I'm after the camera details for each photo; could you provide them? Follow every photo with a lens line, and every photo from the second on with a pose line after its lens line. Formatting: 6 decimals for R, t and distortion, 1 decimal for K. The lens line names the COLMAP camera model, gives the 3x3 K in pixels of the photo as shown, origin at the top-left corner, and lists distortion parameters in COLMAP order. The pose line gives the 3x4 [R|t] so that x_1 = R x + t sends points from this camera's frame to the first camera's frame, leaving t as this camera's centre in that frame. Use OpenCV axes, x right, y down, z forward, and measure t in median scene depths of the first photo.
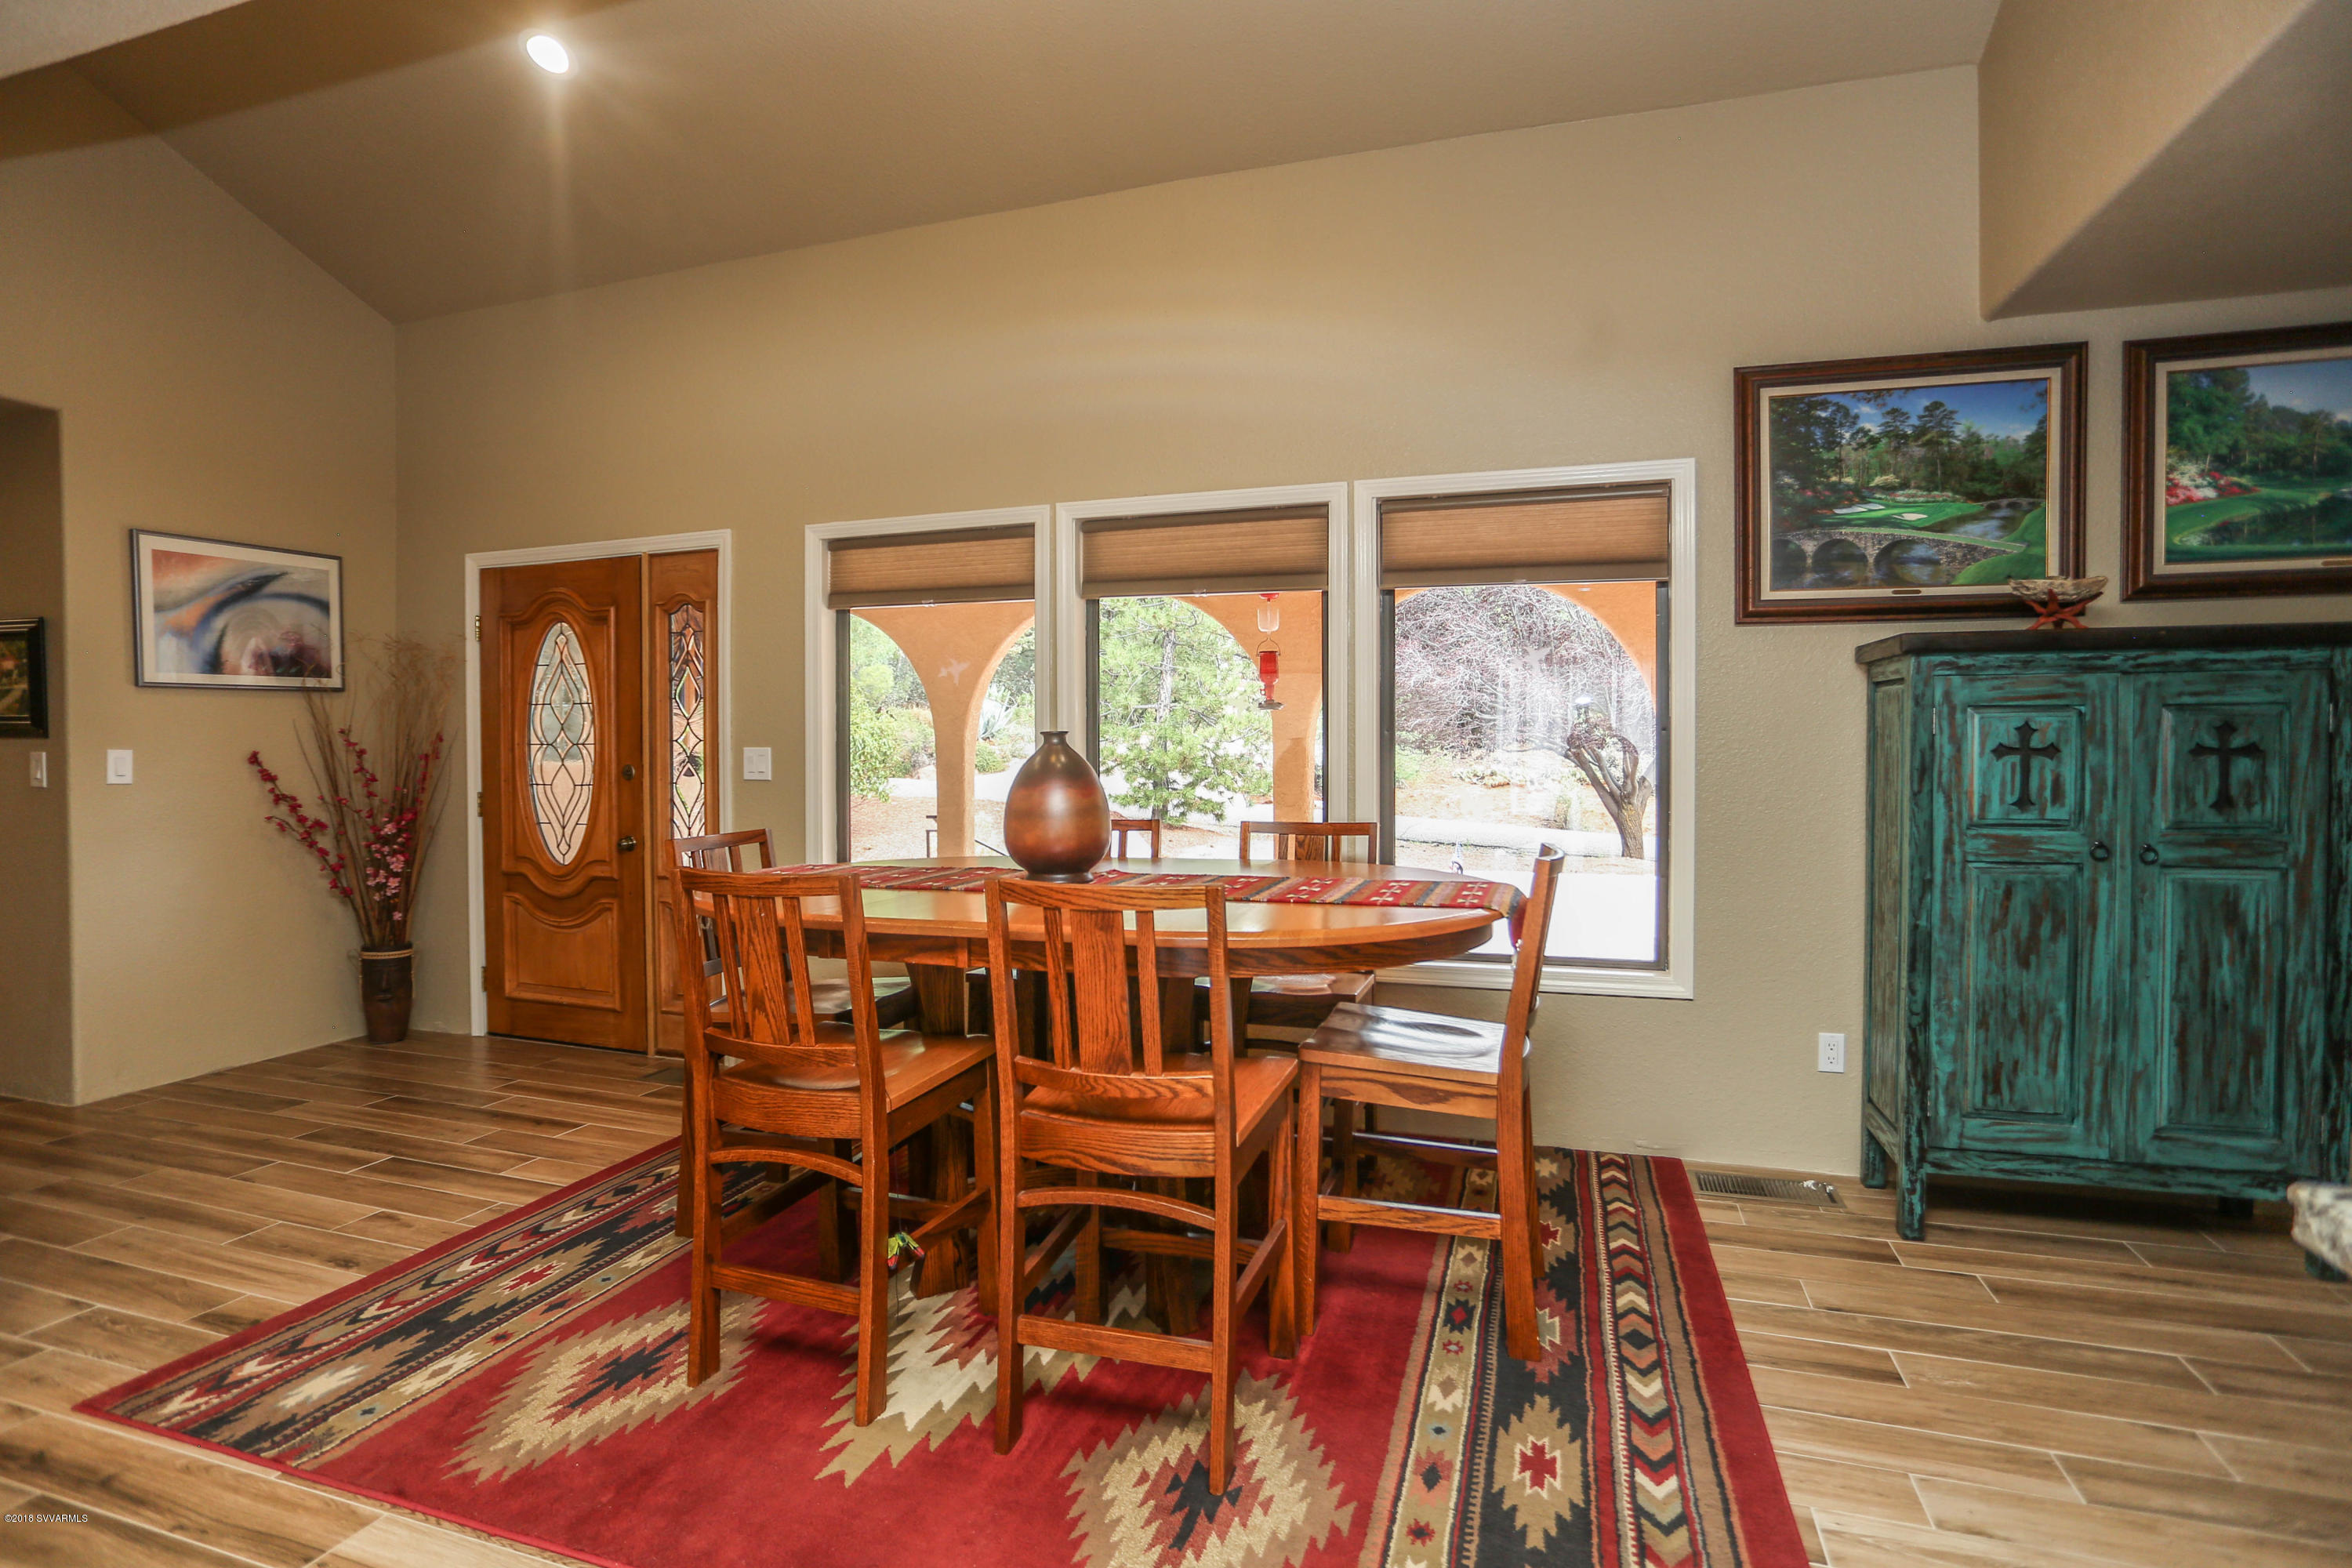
lens RADIAL K [[1153.8, 0, 1161.2], [0, 1153.8, 771.9], [0, 0, 1]] dist [-0.058783, 0.021085]
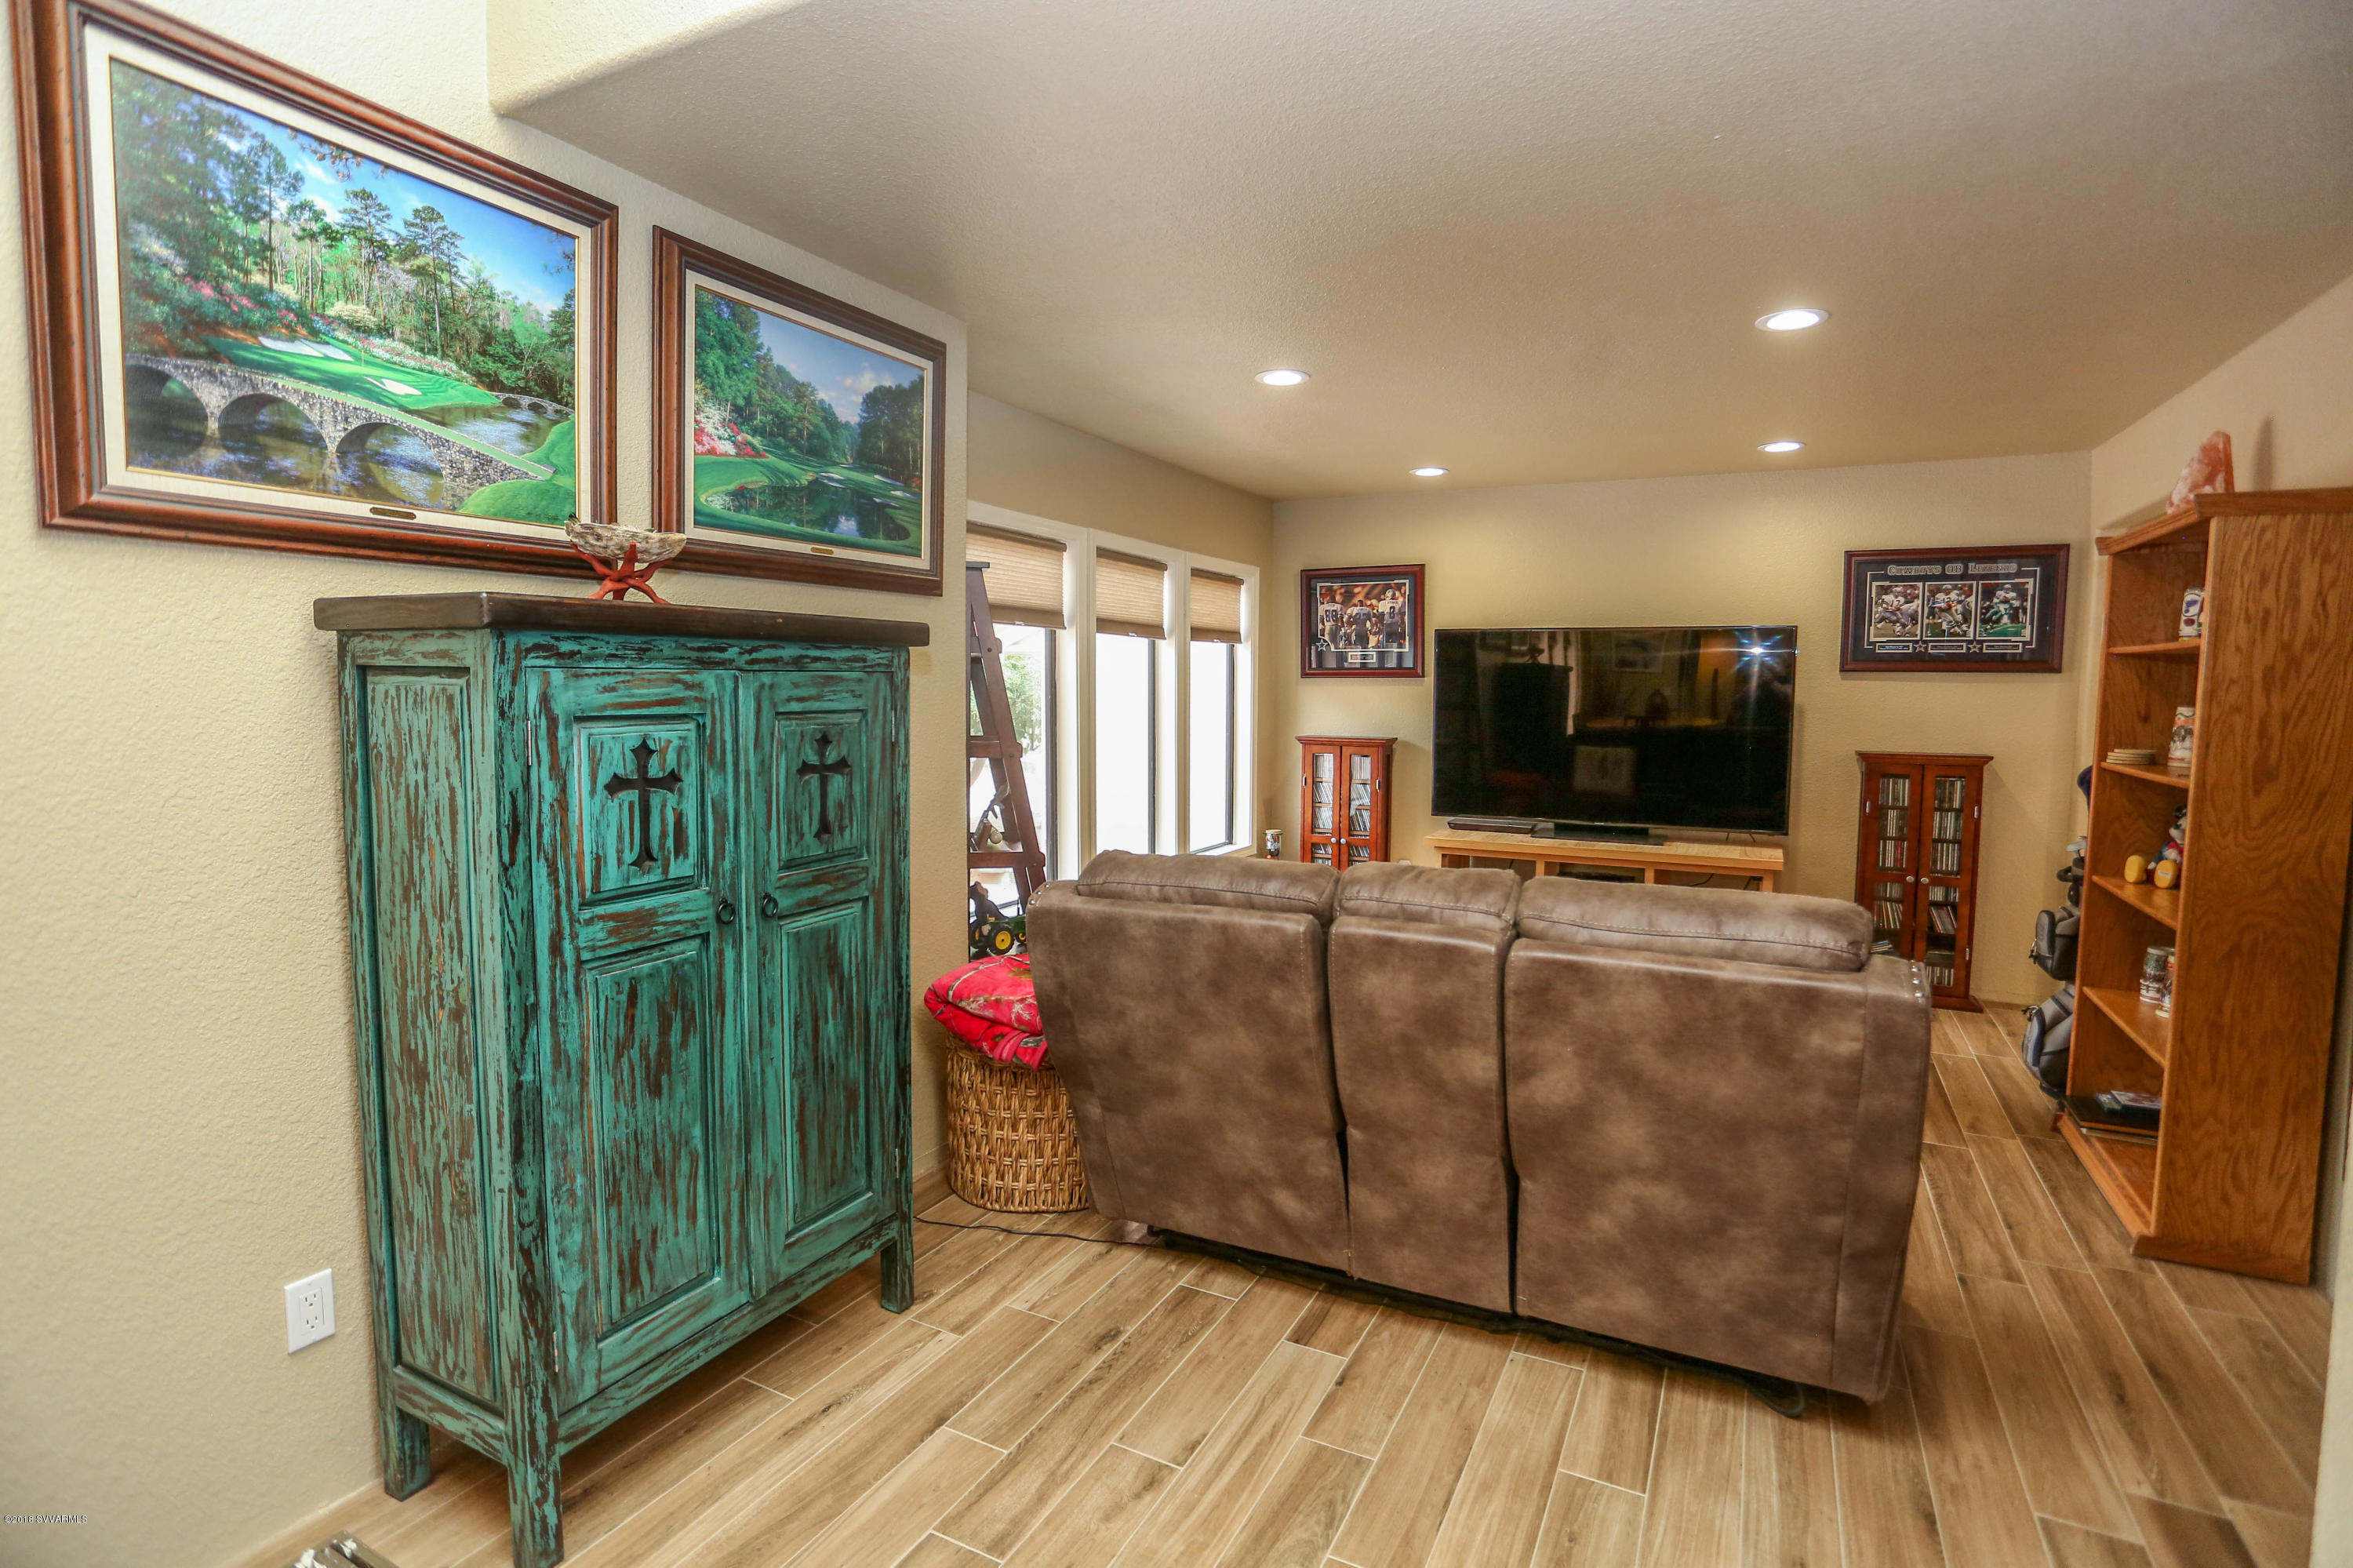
lens RADIAL K [[1154.3, 0, 1216.7], [0, 1154.3, 770.8], [0, 0, 1]] dist [-0.058783, 0.021085]
pose [[0.130152, -0.069236, 0.989074, 0.135647], [0.010581, 0.997599, 0.068440, -0.067359], [-0.991438, 0.001558, 0.130573, 0.553807]]
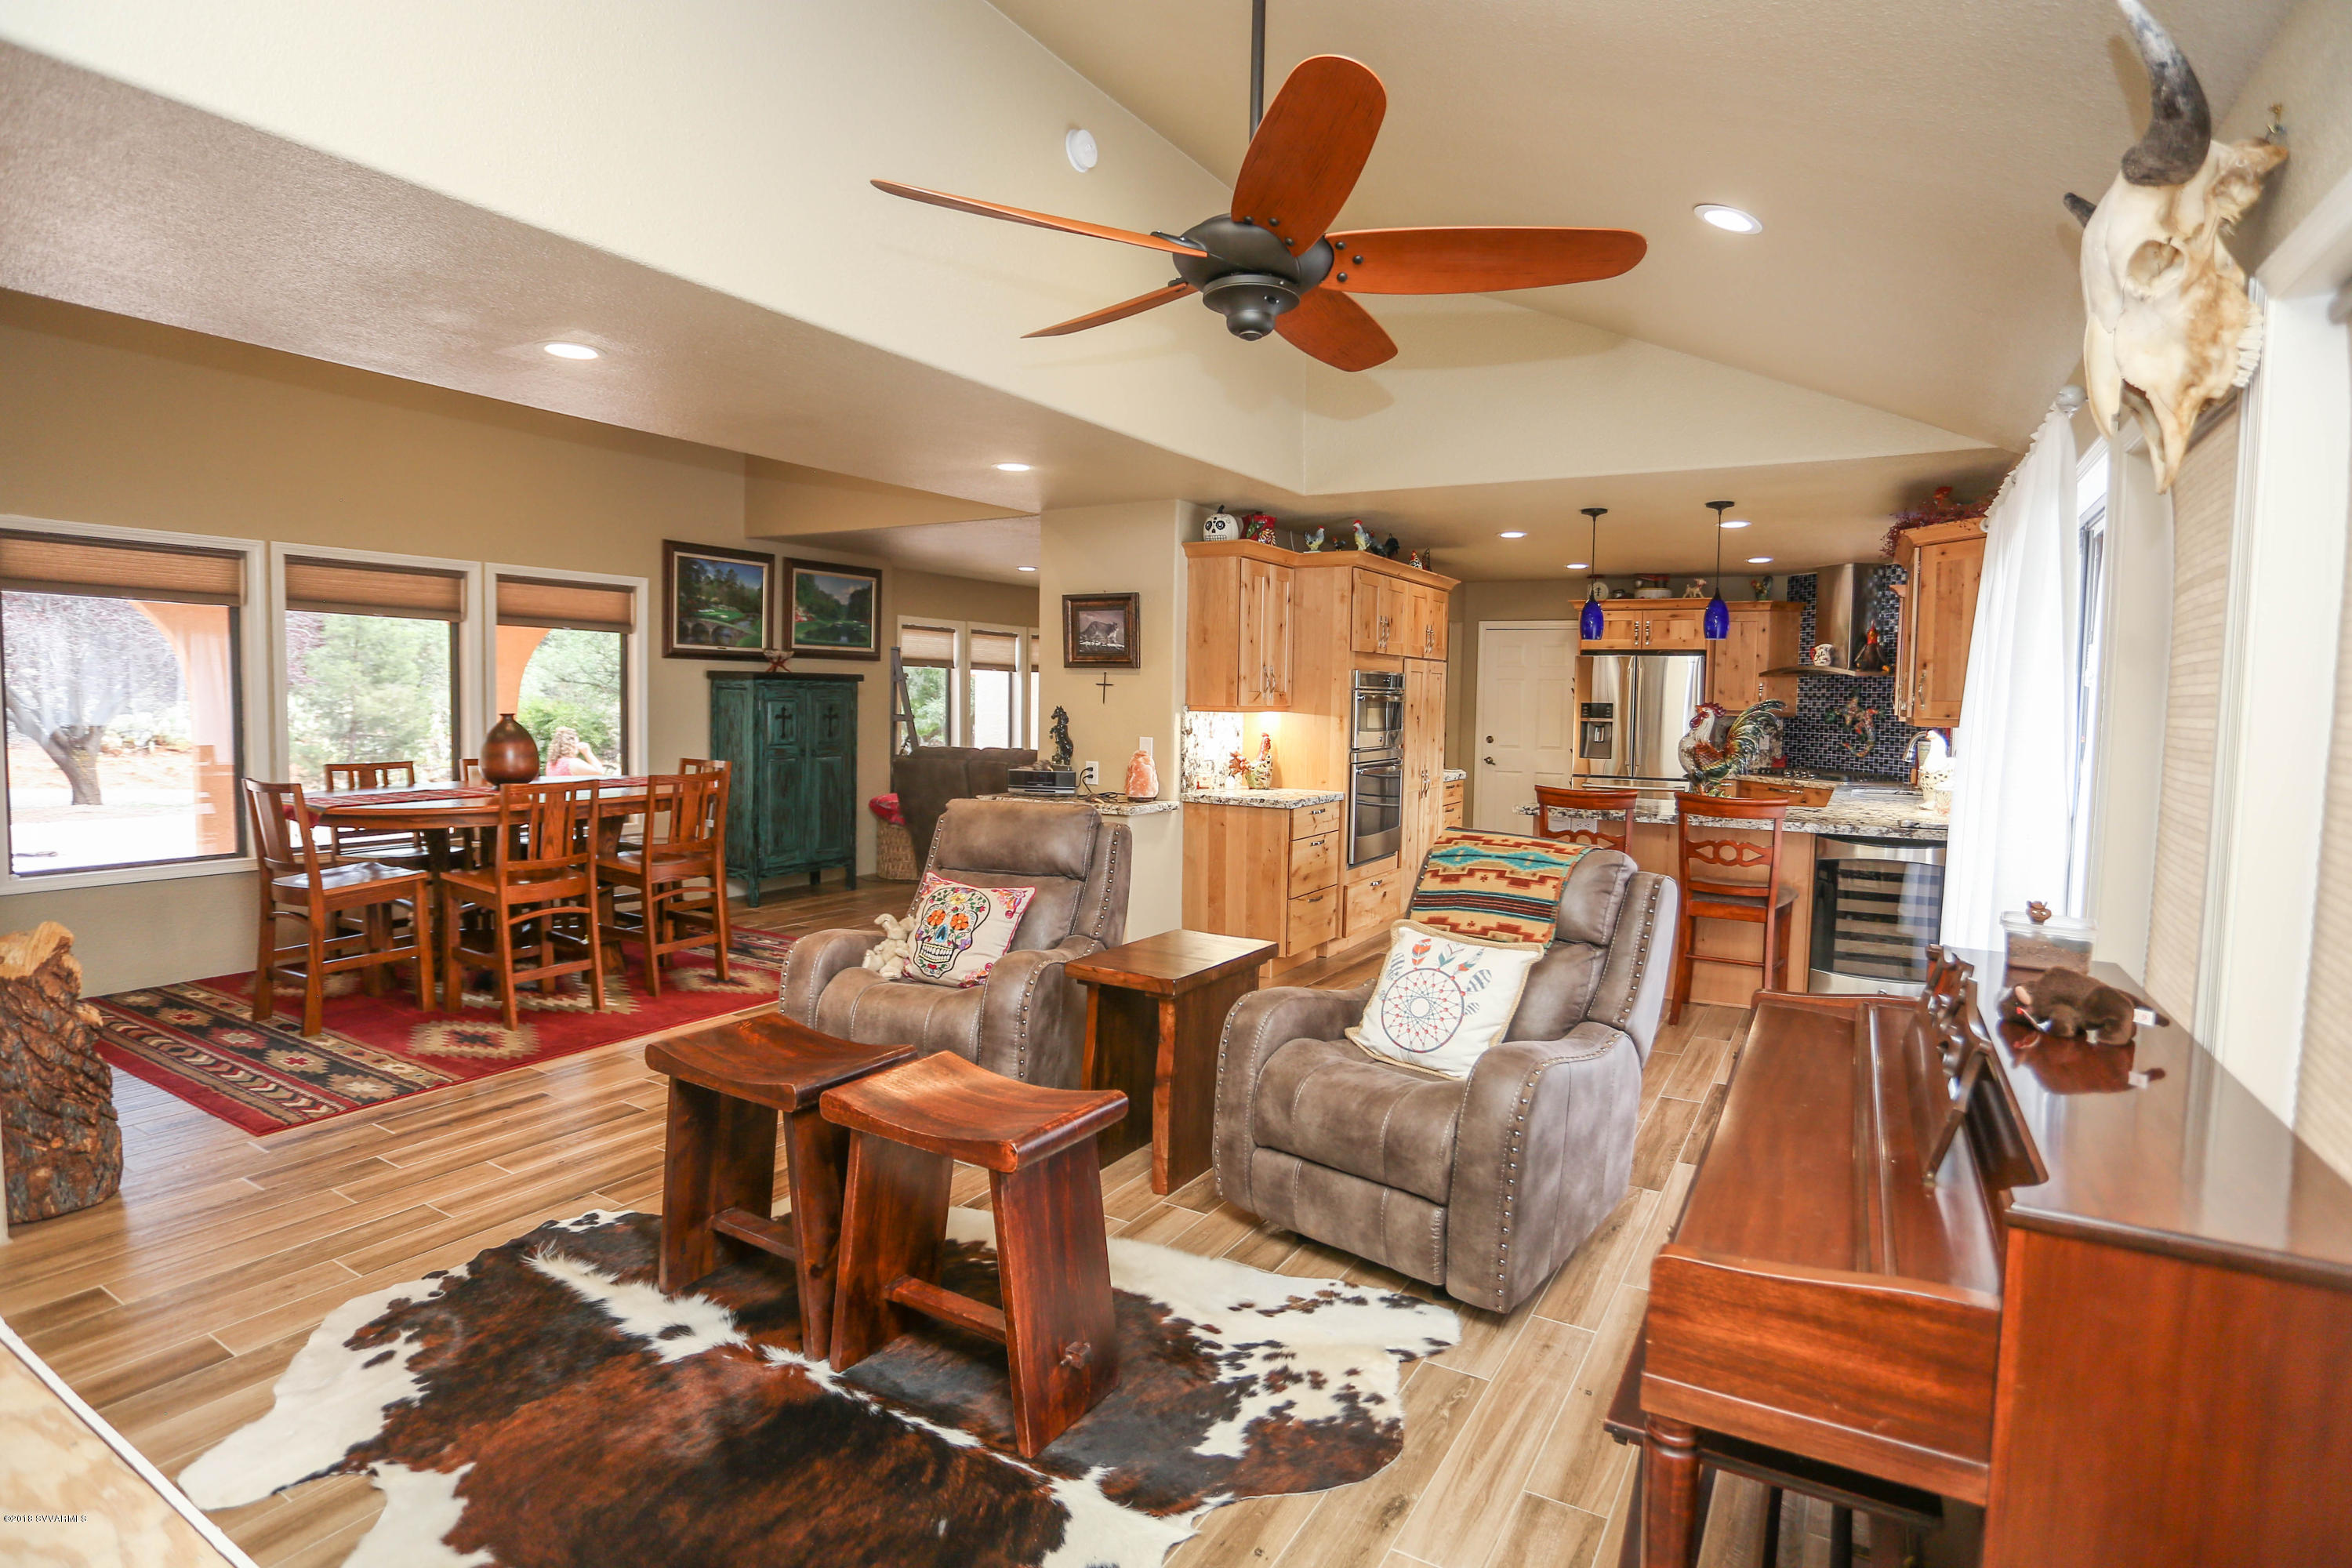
lens RADIAL K [[1153.8, 0, 1174.0], [0, 1153.8, 782.3], [0, 0, 1]] dist [-0.058783, 0.021085]
pose [[0.216631, -0.066837, 0.973963, -1.682395], [-0.000998, 0.997638, 0.068684, -0.050625], [-0.976253, -0.015851, 0.216053, -0.506060]]
